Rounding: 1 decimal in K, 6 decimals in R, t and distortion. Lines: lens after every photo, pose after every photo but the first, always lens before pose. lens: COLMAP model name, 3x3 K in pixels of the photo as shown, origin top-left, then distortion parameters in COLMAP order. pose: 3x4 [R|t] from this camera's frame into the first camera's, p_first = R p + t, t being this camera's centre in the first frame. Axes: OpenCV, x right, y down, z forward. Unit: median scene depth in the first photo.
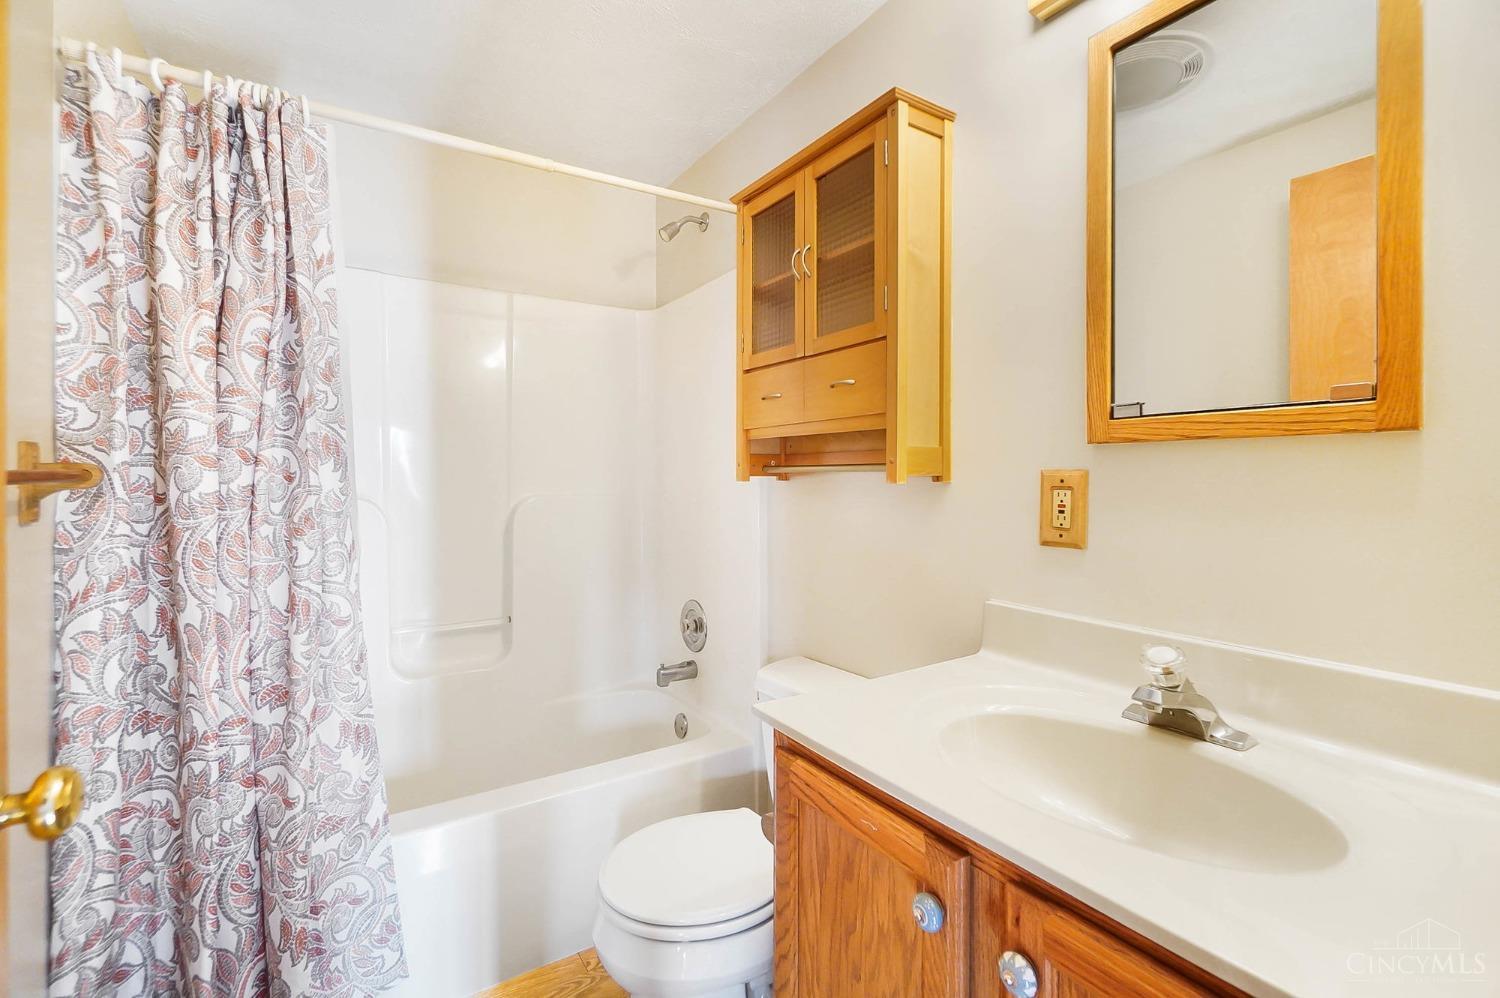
lens RADIAL K [[649.6, 0, 749.6], [0, 649.6, 490.6], [0, 0, 1]] dist [-0.000584, -0.000748]
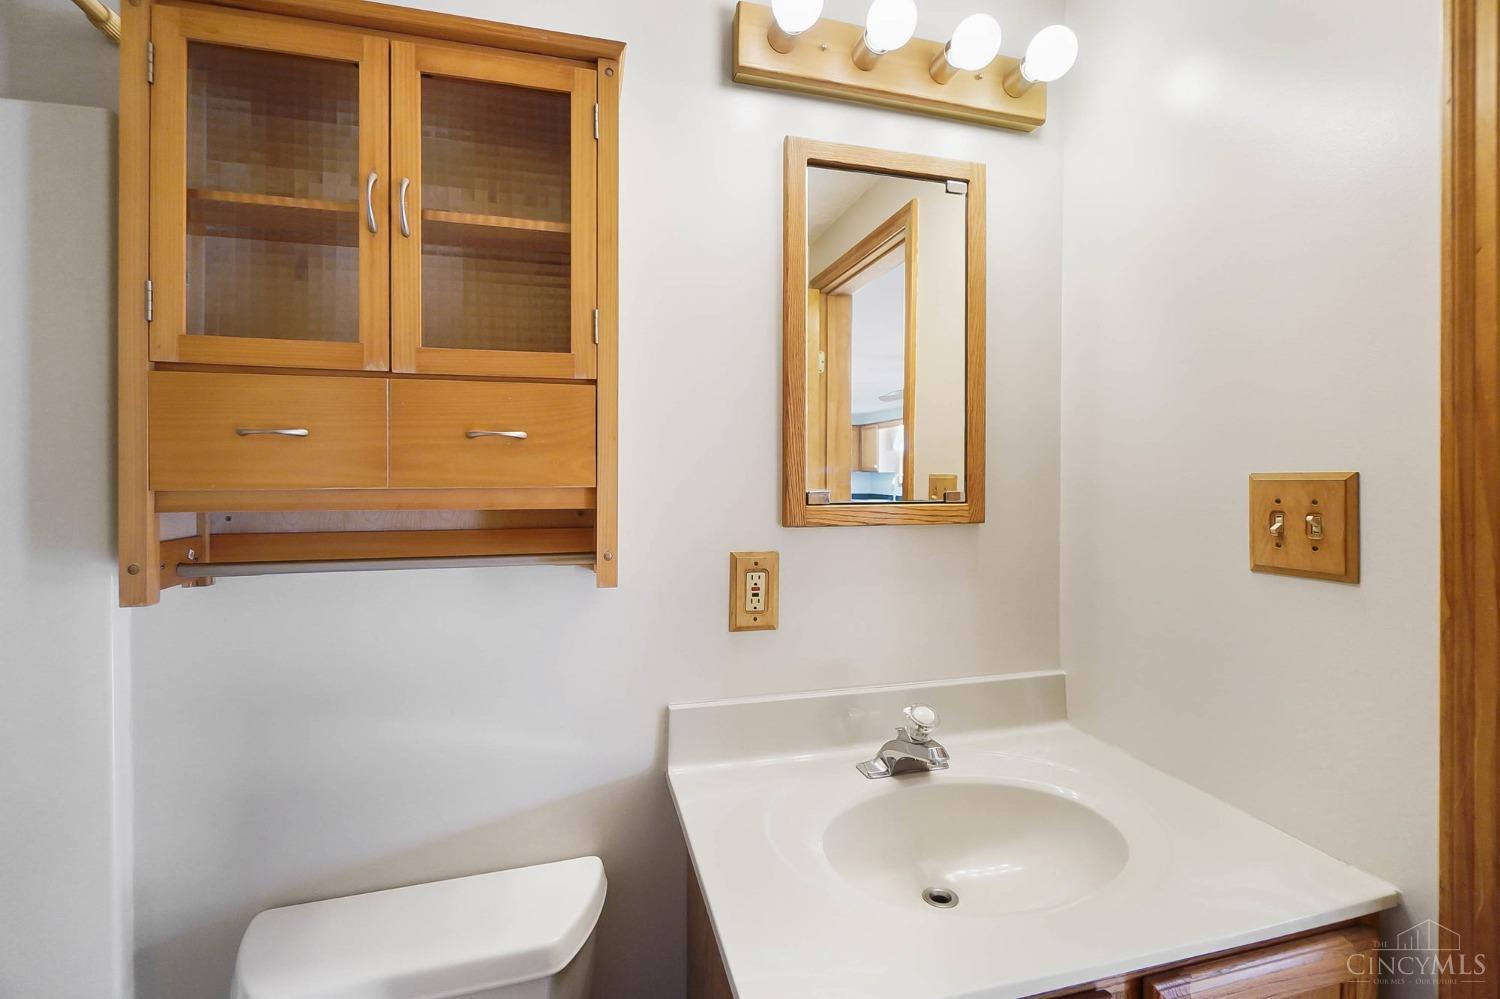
lens RADIAL K [[649.6, 0, 754.2], [0, 649.6, 487.9], [0, 0, 1]] dist [-0.000584, -0.000748]
pose [[0.321135, -0.015944, 0.946899, -0.450487], [0.019375, 0.999760, 0.010263, -0.139576], [-0.946835, 0.015051, 0.321367, 0.683274]]
